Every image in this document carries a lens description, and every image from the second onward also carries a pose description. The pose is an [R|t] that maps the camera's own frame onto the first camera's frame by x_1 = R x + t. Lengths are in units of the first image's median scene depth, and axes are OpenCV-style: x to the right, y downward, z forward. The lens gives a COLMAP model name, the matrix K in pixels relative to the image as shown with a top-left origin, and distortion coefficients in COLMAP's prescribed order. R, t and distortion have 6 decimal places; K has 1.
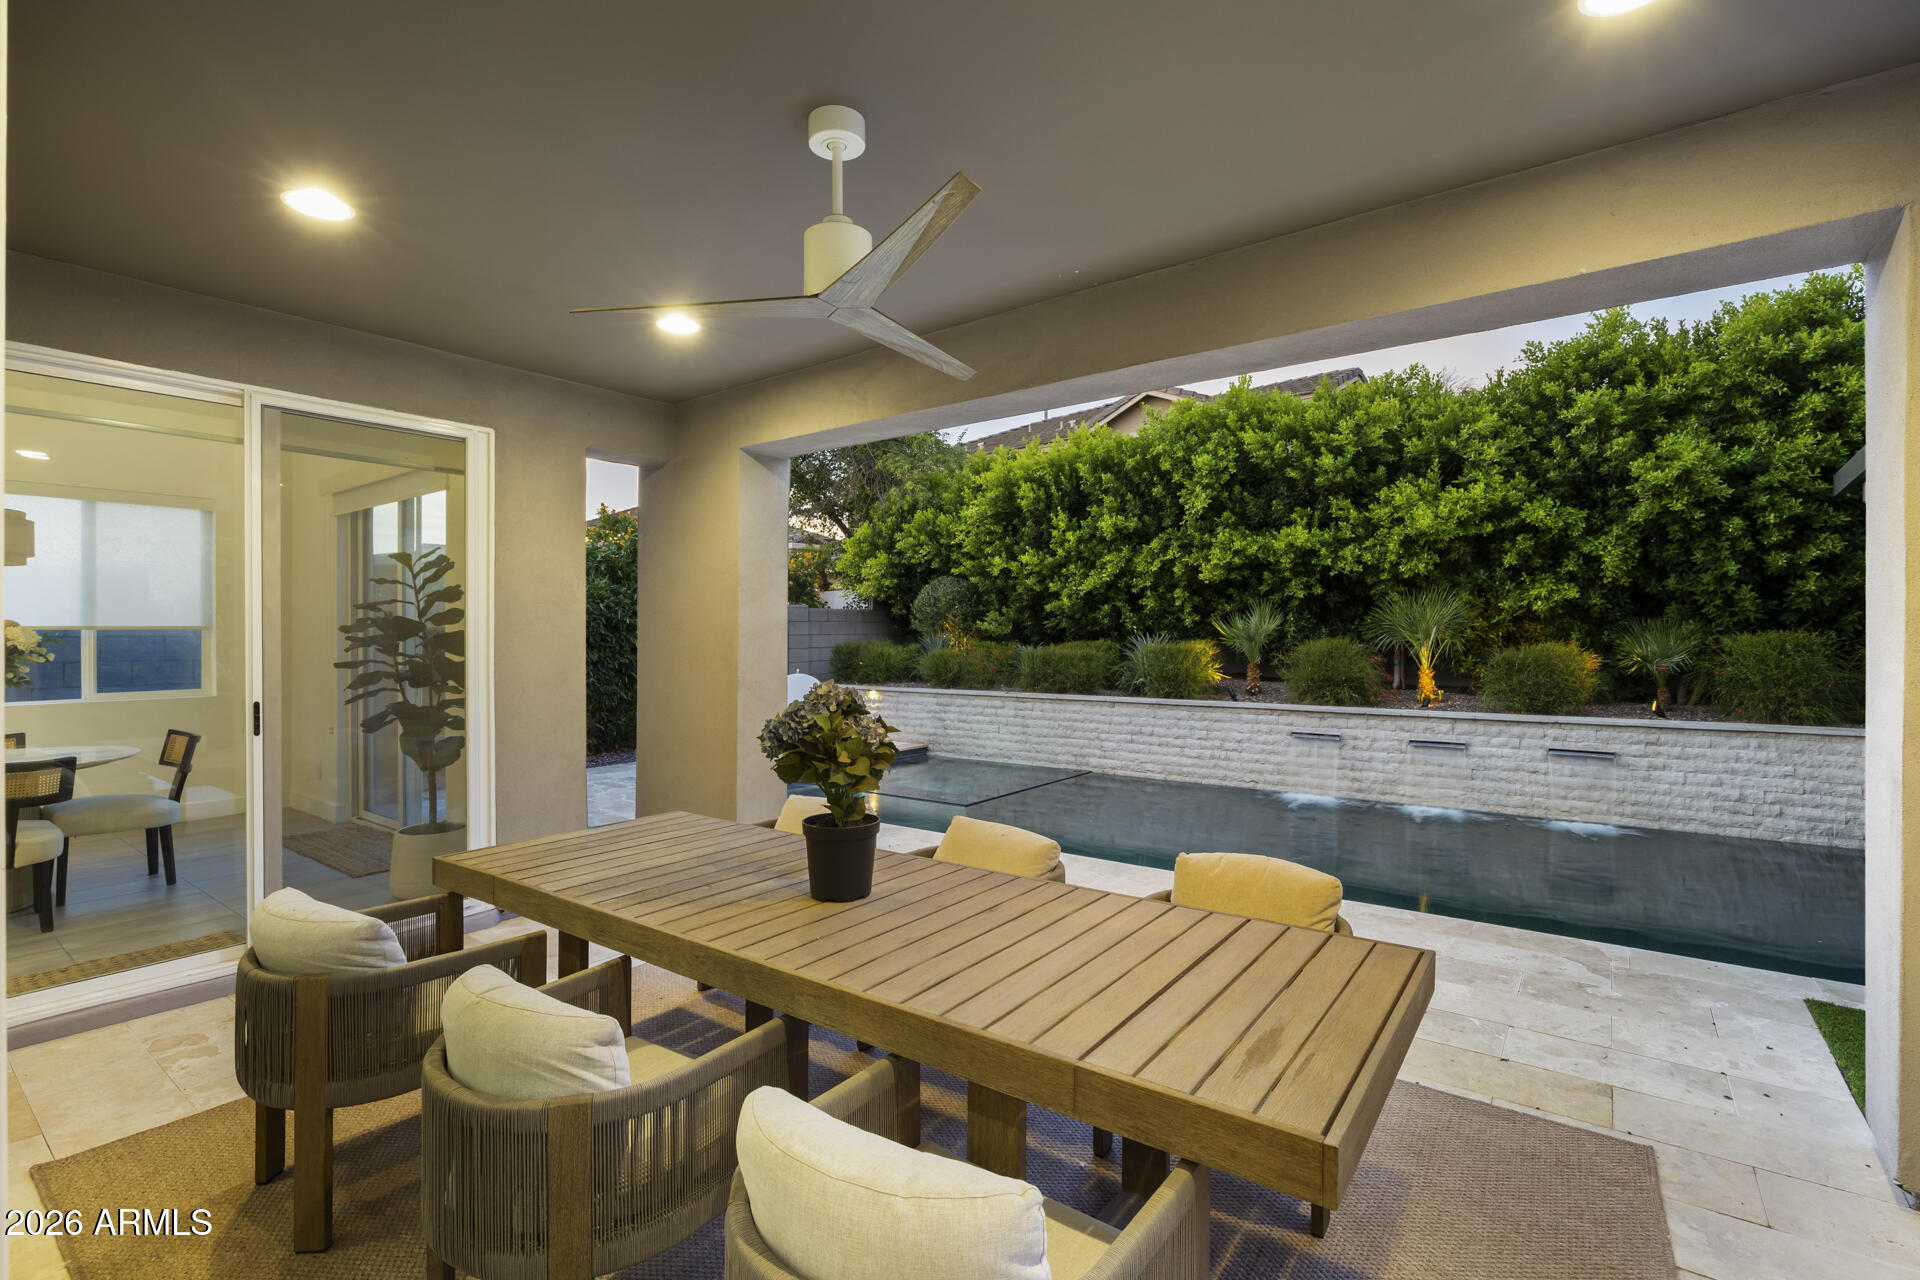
lens RADIAL K [[867.2, 0, 967.6], [0, 867.2, 650.9], [0, 0, 1]] dist [-0.000592, 0.000380]
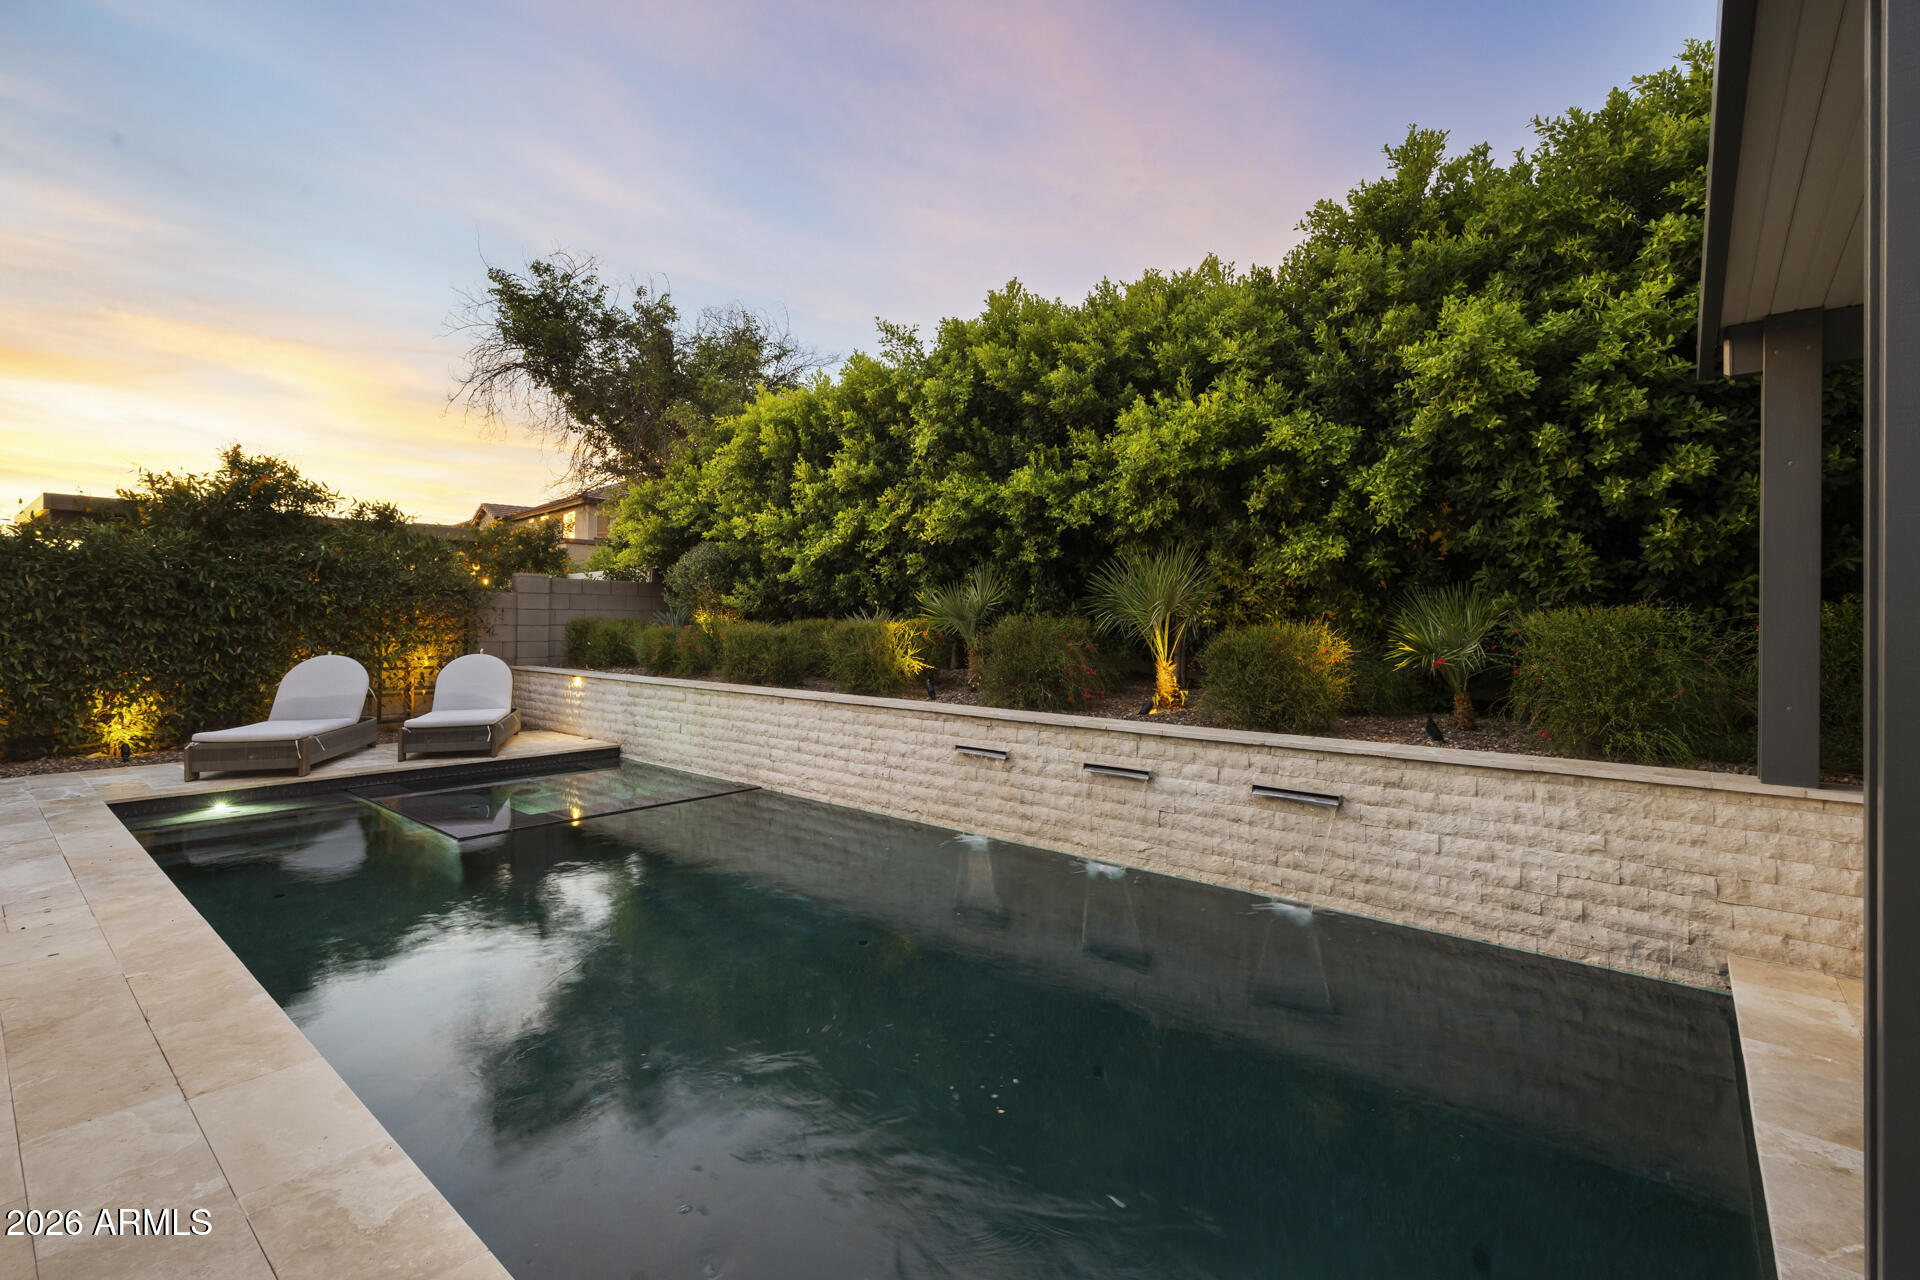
lens RADIAL K [[858.4, 0, 950.6], [0, 858.4, 623.1], [0, 0, 1]] dist [0.005466, 0.000269]
pose [[0.997405, 0.014522, -0.070519, 0.449796], [-0.015878, 0.999699, -0.018700, 0.007110], [0.070226, 0.019771, 0.997335, 0.317169]]
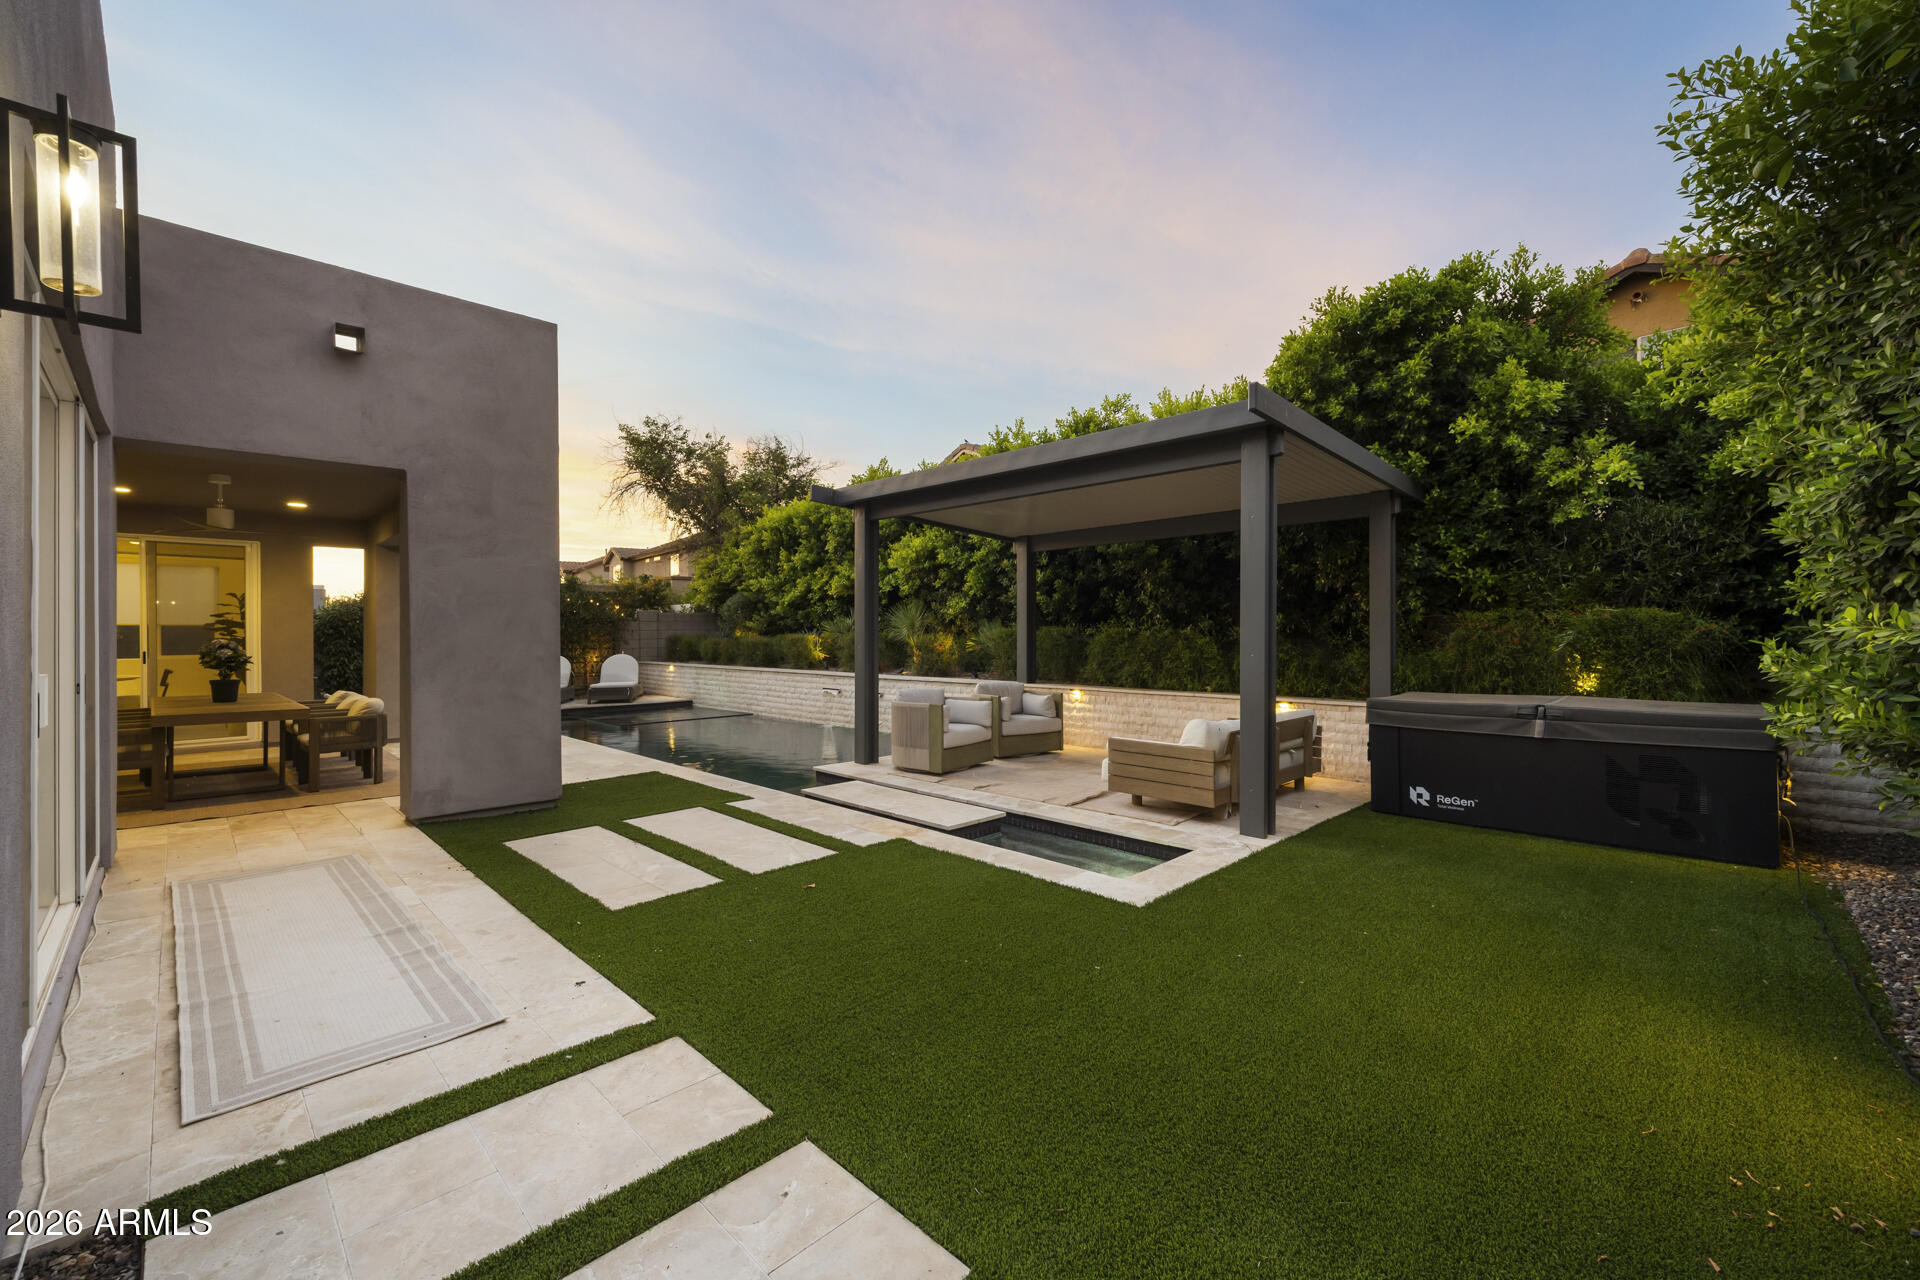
lens RADIAL K [[774.7, 0, 959.8], [0, 774.7, 643.9], [0, 0, 1]] dist [-0.001252, -0.000010]
pose [[0.989782, 0.003182, -0.142556, 0.909041], [-0.003712, 0.999987, -0.003450, 0.014277], [0.142543, 0.003944, 0.989781, -0.466712]]
